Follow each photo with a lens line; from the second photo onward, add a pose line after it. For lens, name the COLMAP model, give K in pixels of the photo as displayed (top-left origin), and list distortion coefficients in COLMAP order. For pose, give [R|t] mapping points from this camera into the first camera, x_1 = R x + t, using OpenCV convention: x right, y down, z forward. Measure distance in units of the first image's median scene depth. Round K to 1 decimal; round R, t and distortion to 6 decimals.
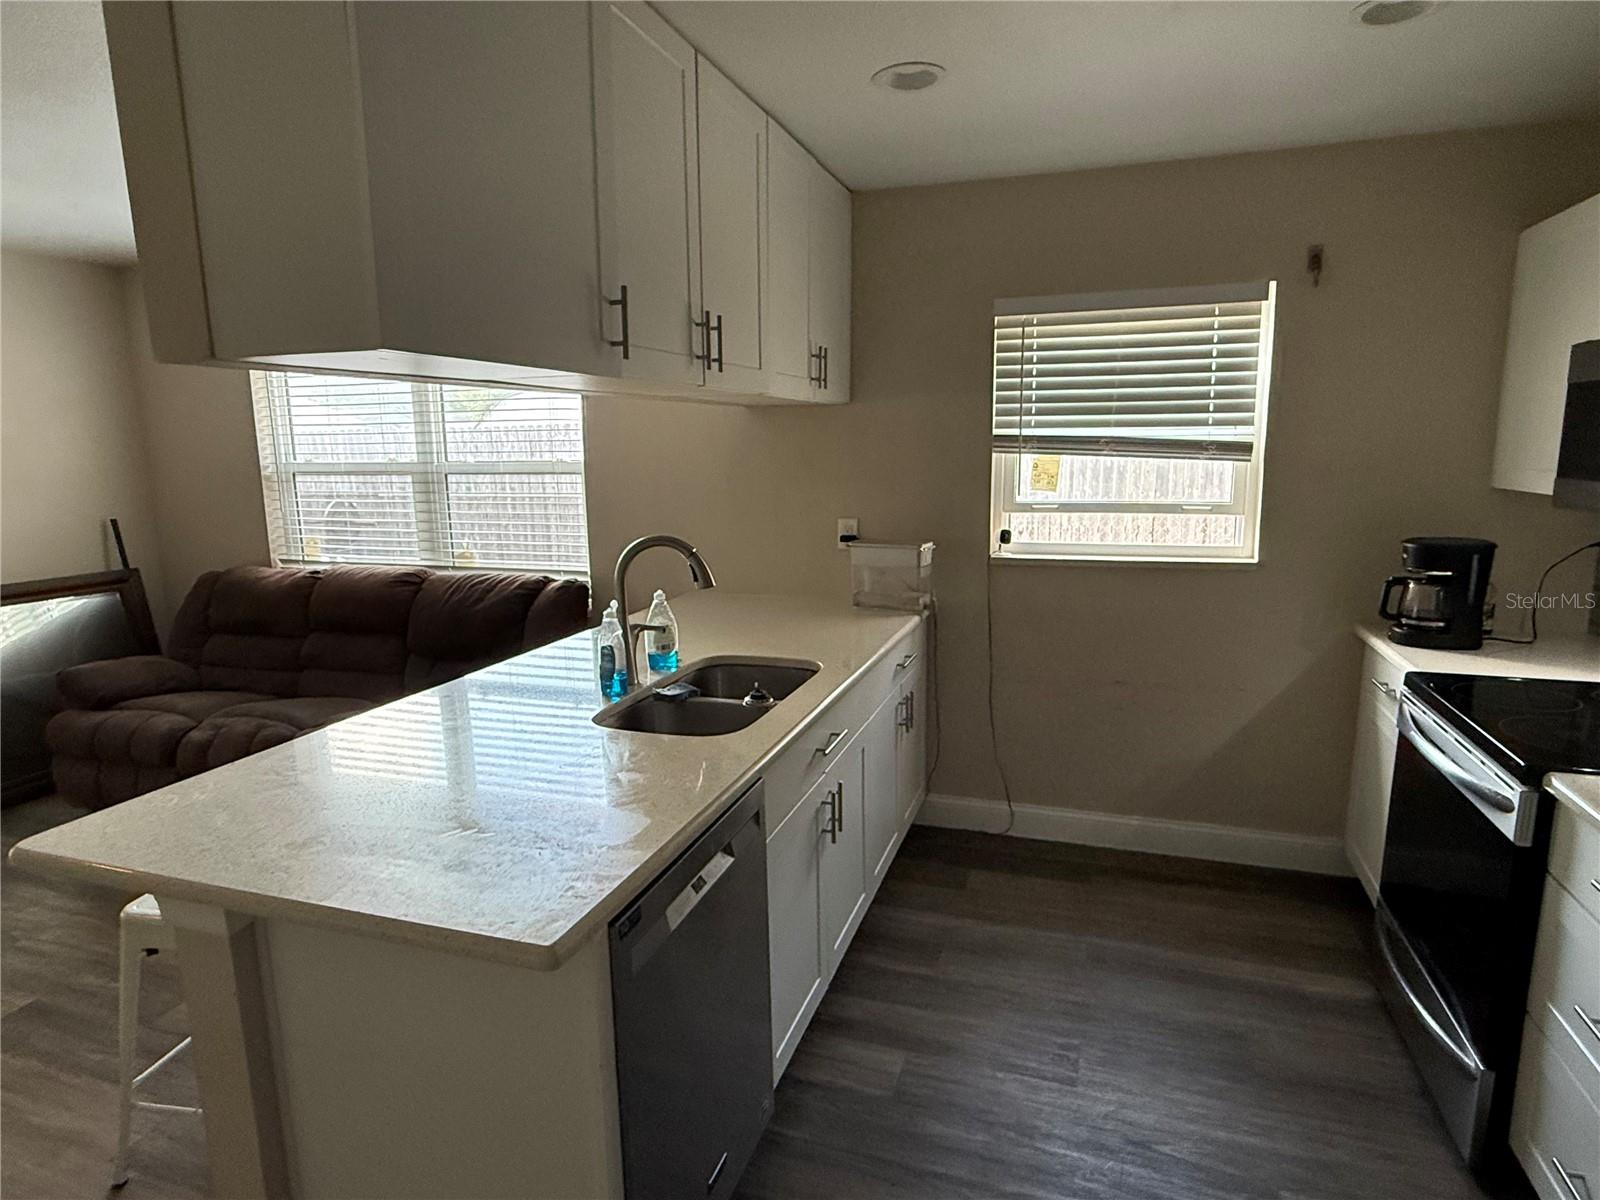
lens RADIAL K [[911.9, 0, 793.2], [0, 911.9, 605.6], [0, 0, 1]] dist [0.000185, 0.001264]
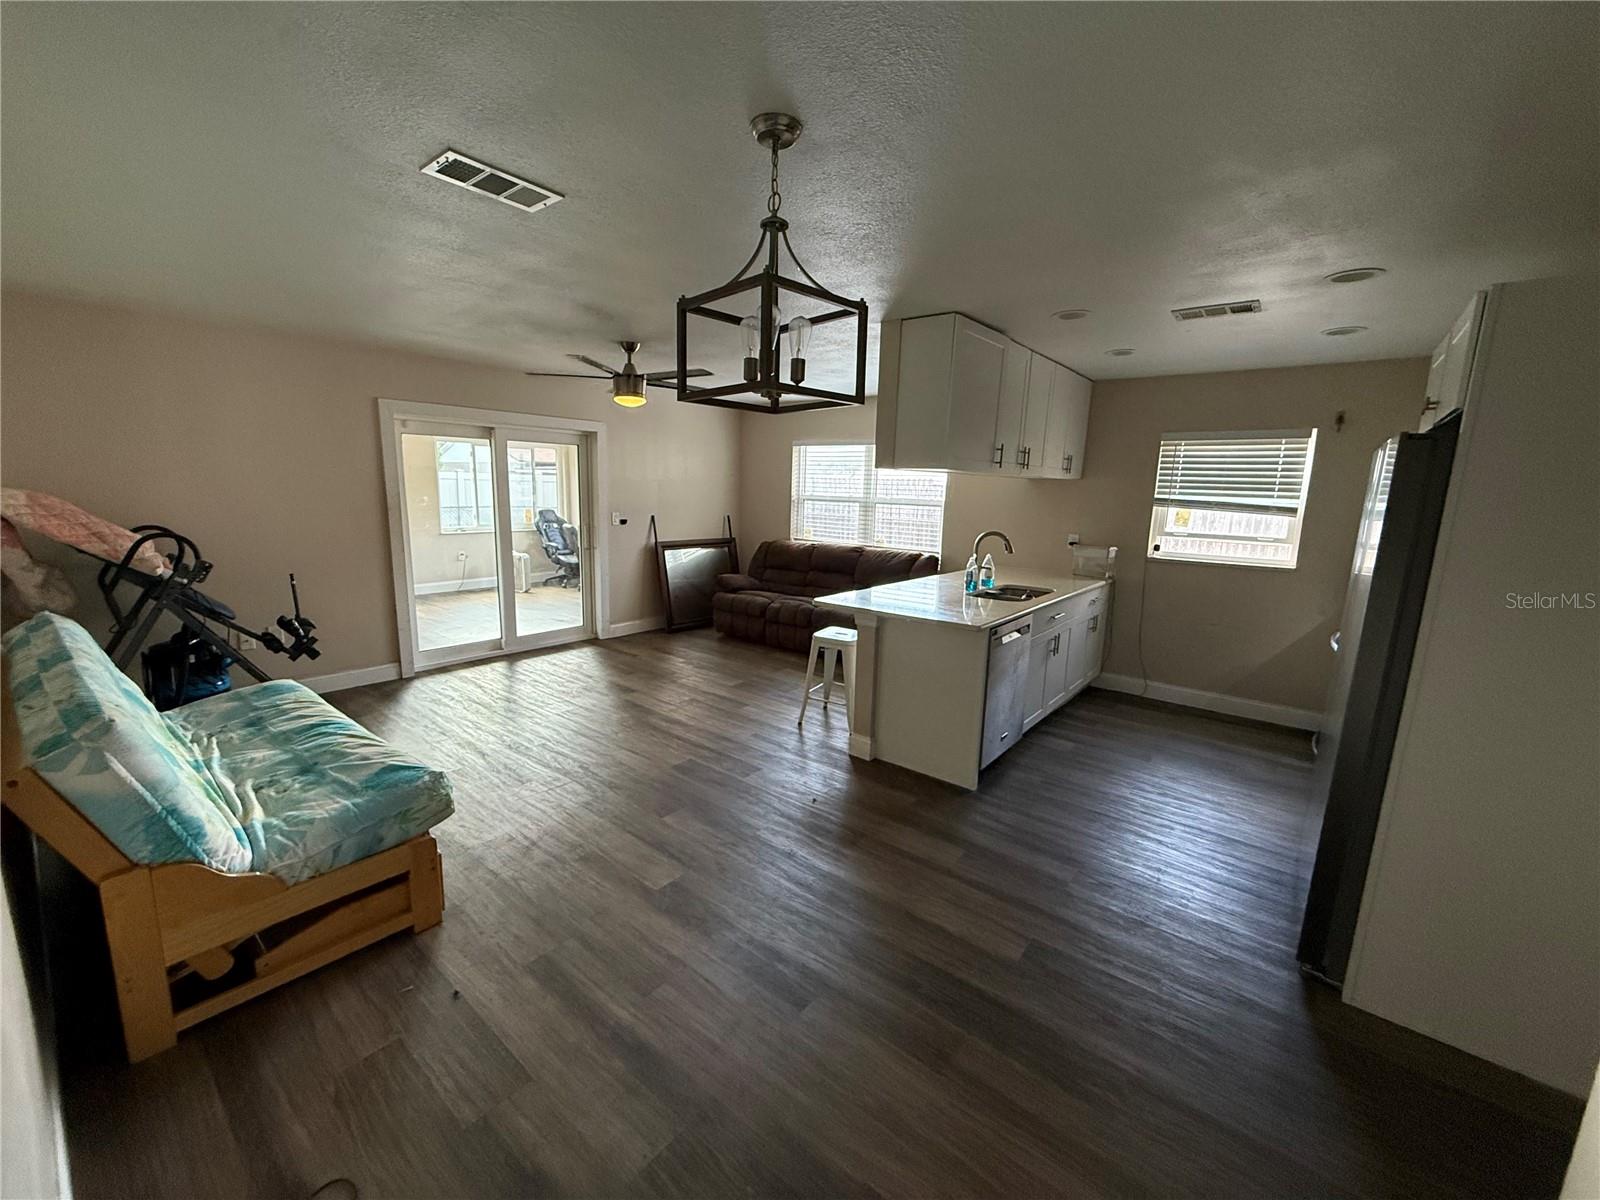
lens RADIAL K [[636.9, 0, 796.3], [0, 636.9, 603.4], [0, 0, 1]] dist [0.000277, -0.000290]
pose [[0.936762, 0.102233, -0.334702, -0.035298], [-0.101703, 0.994630, 0.019158, 0.110049], [0.334863, 0.016094, 0.942129, -0.652525]]
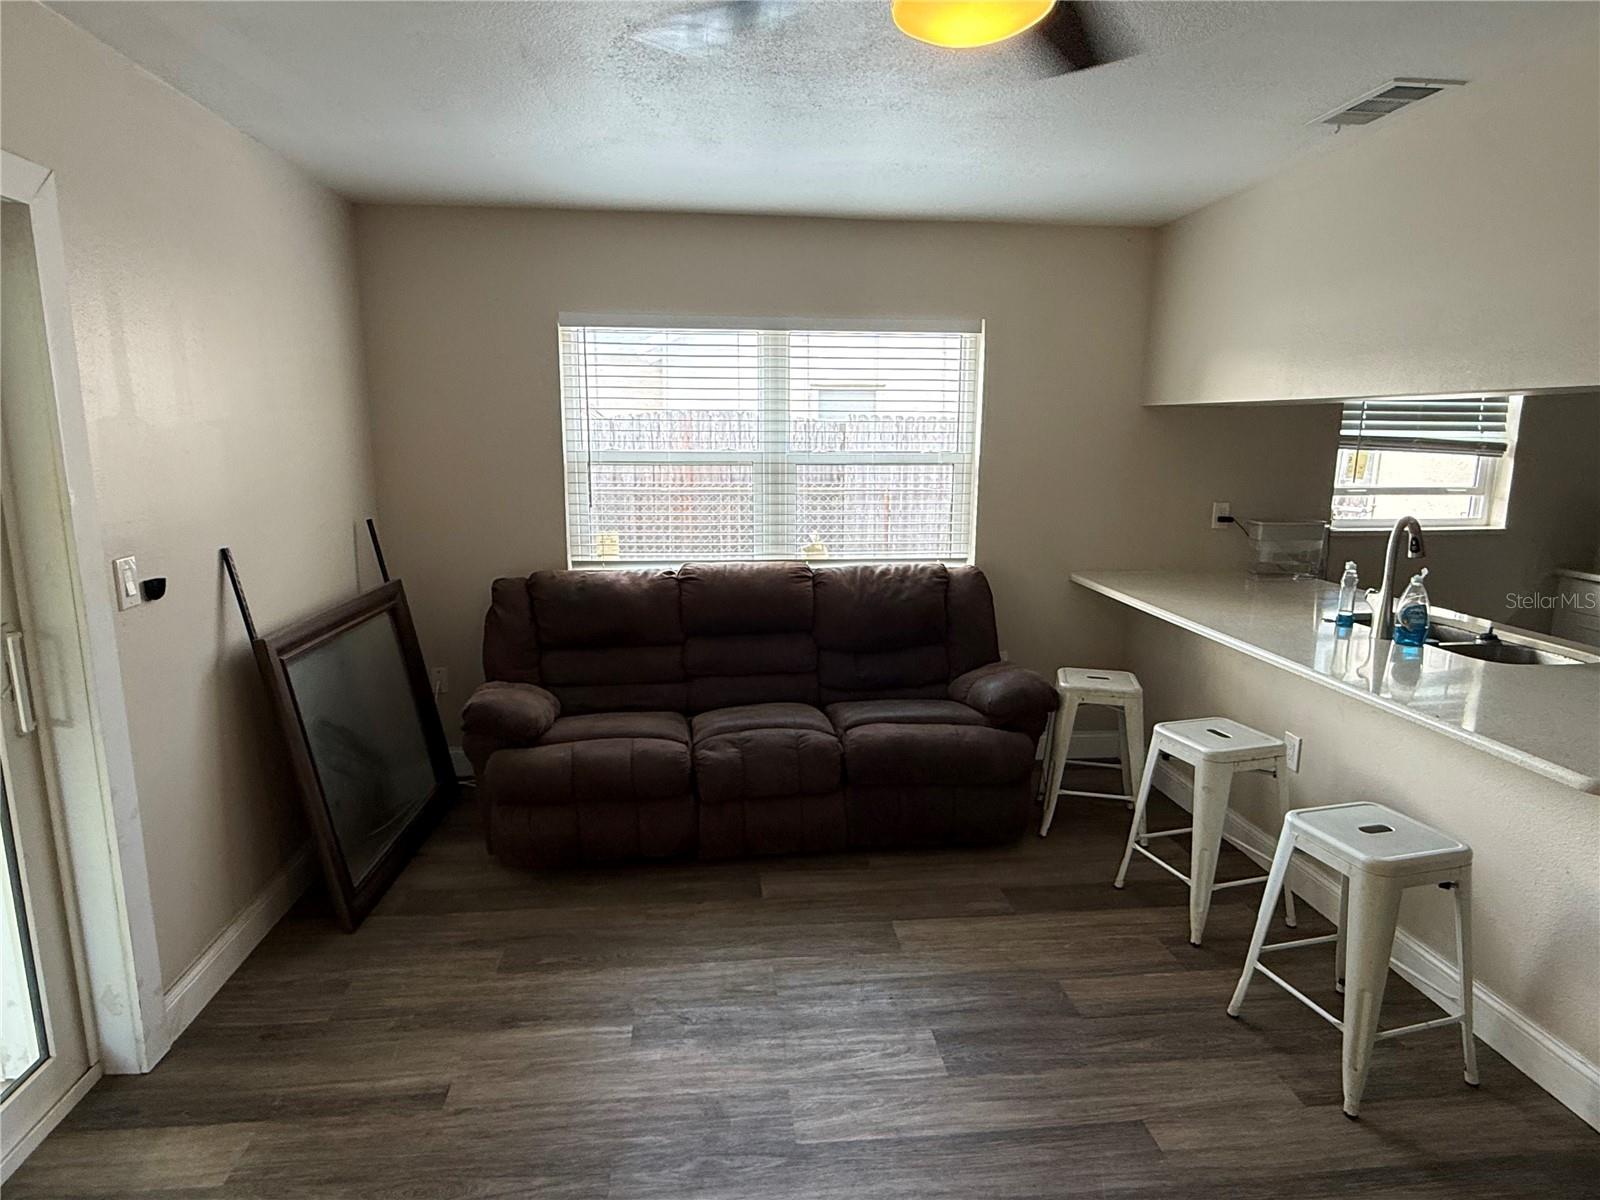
lens RADIAL K [[911.9, 0, 793.2], [0, 911.9, 605.6], [0, 0, 1]] dist [0.000185, 0.001264]
pose [[0.909372, -0.061563, 0.411404, -1.056914], [0.057405, 0.998098, 0.022466, -0.022555], [-0.412005, 0.003186, 0.911176, 0.161769]]
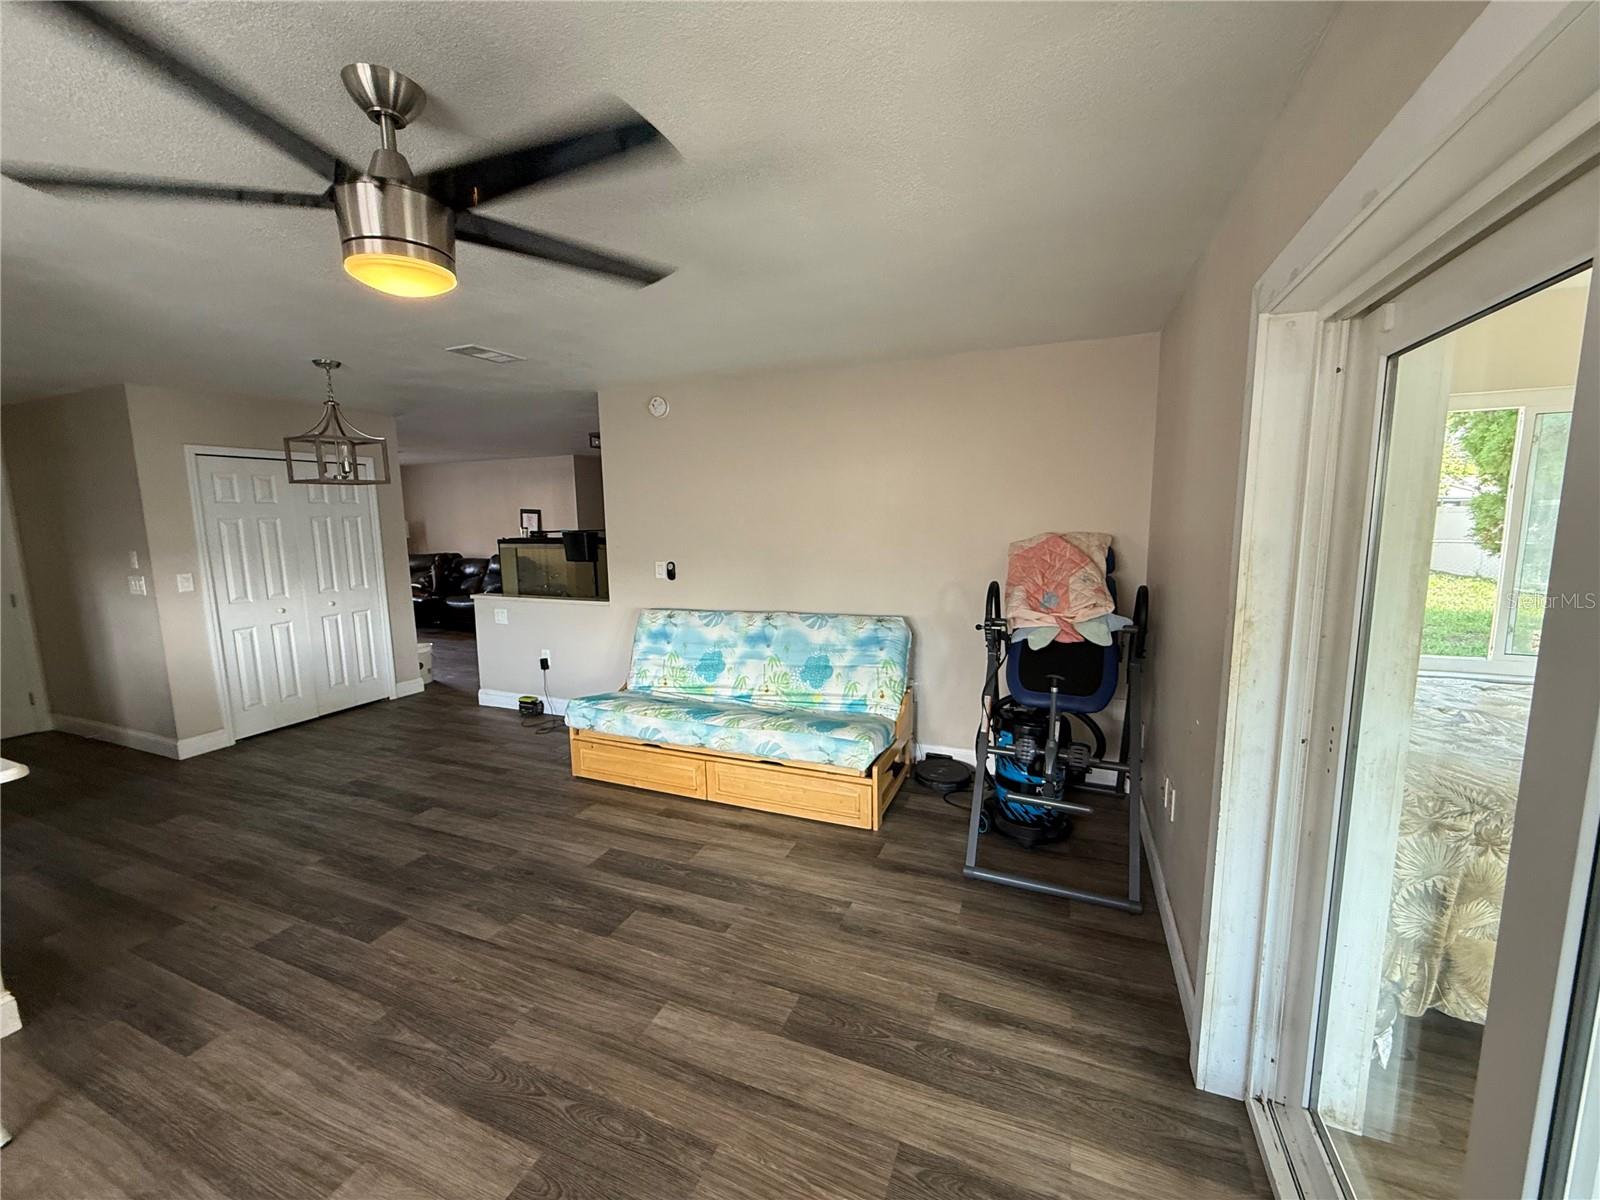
lens RADIAL K [[636.9, 0, 796.3], [0, 636.9, 603.4], [0, 0, 1]] dist [0.000277, -0.000290]
pose [[-0.997241, 0.021153, 0.071149, -1.118700], [0.042284, 0.949692, 0.310317, -0.155098], [-0.061005, 0.312469, -0.947967, 0.909229]]
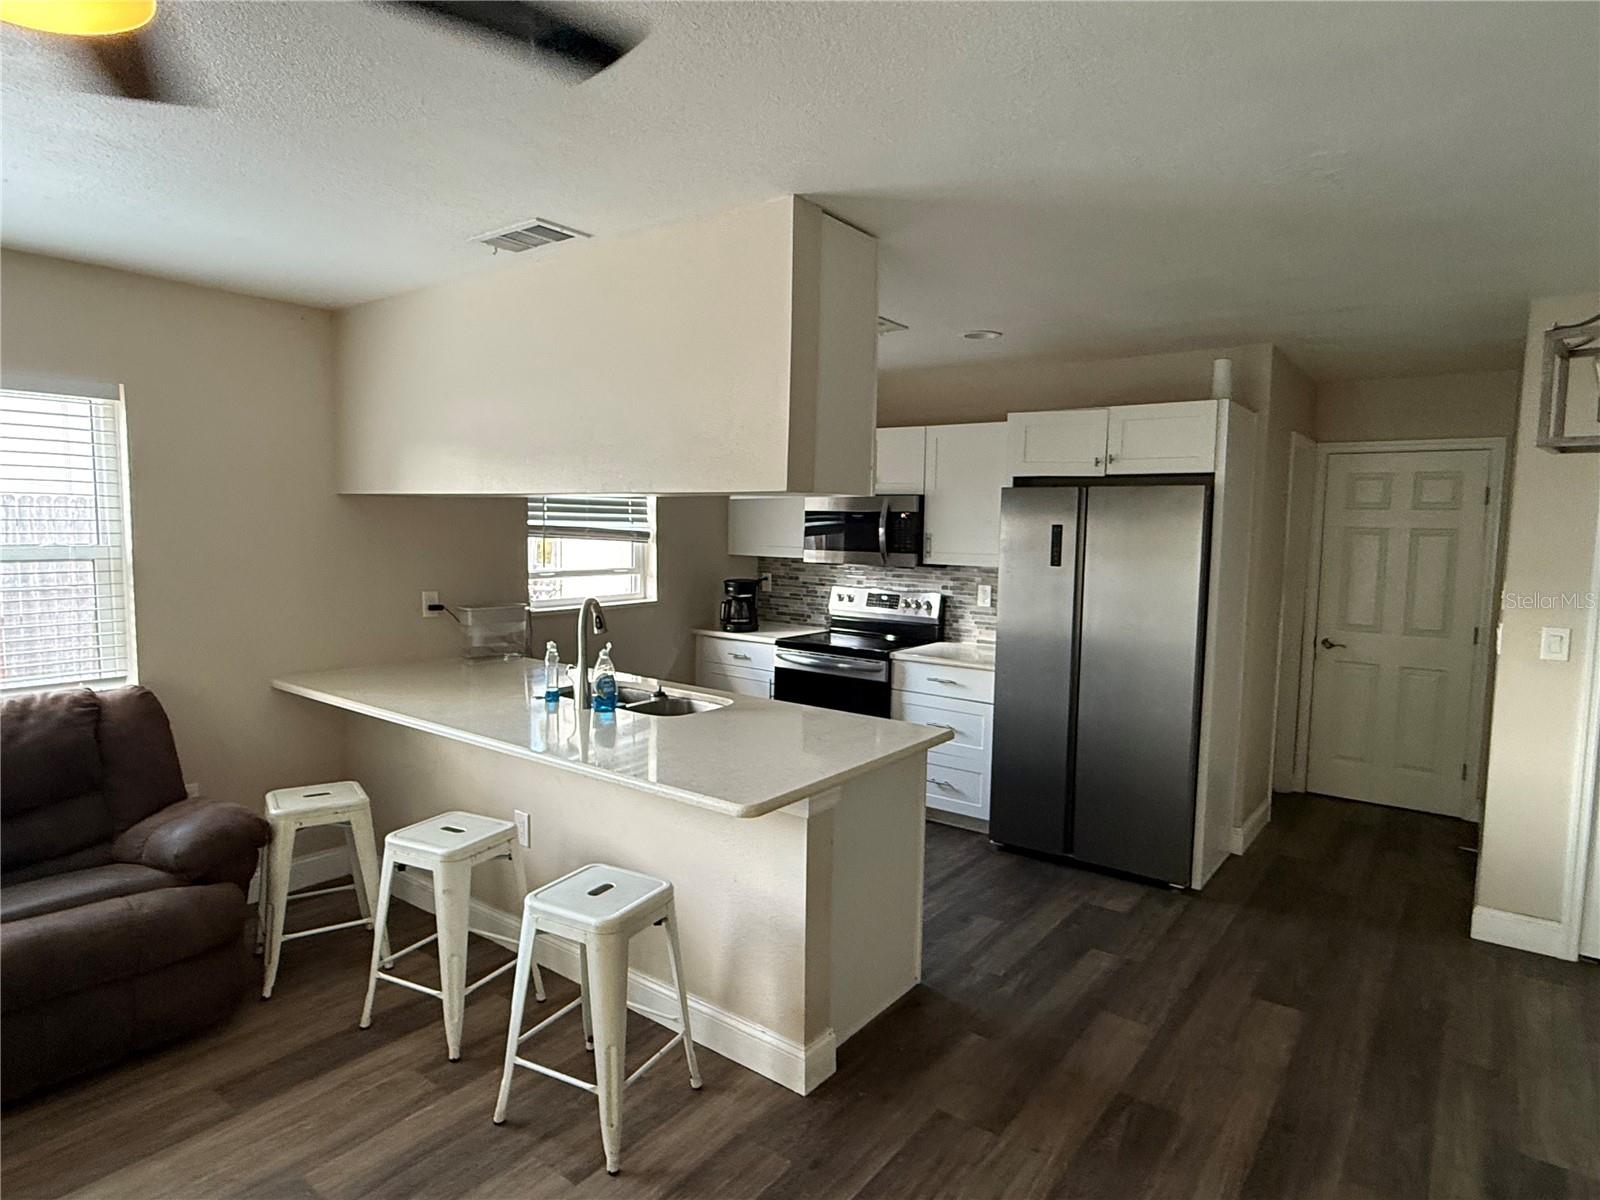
lens RADIAL K [[911.9, 0, 793.2], [0, 911.9, 605.6], [0, 0, 1]] dist [0.000185, 0.001264]
pose [[0.320097, -0.068162, 0.944929, -1.026011], [0.148912, 0.988630, 0.020870, -0.034082], [-0.935608, 0.134031, 0.326608, 0.184503]]
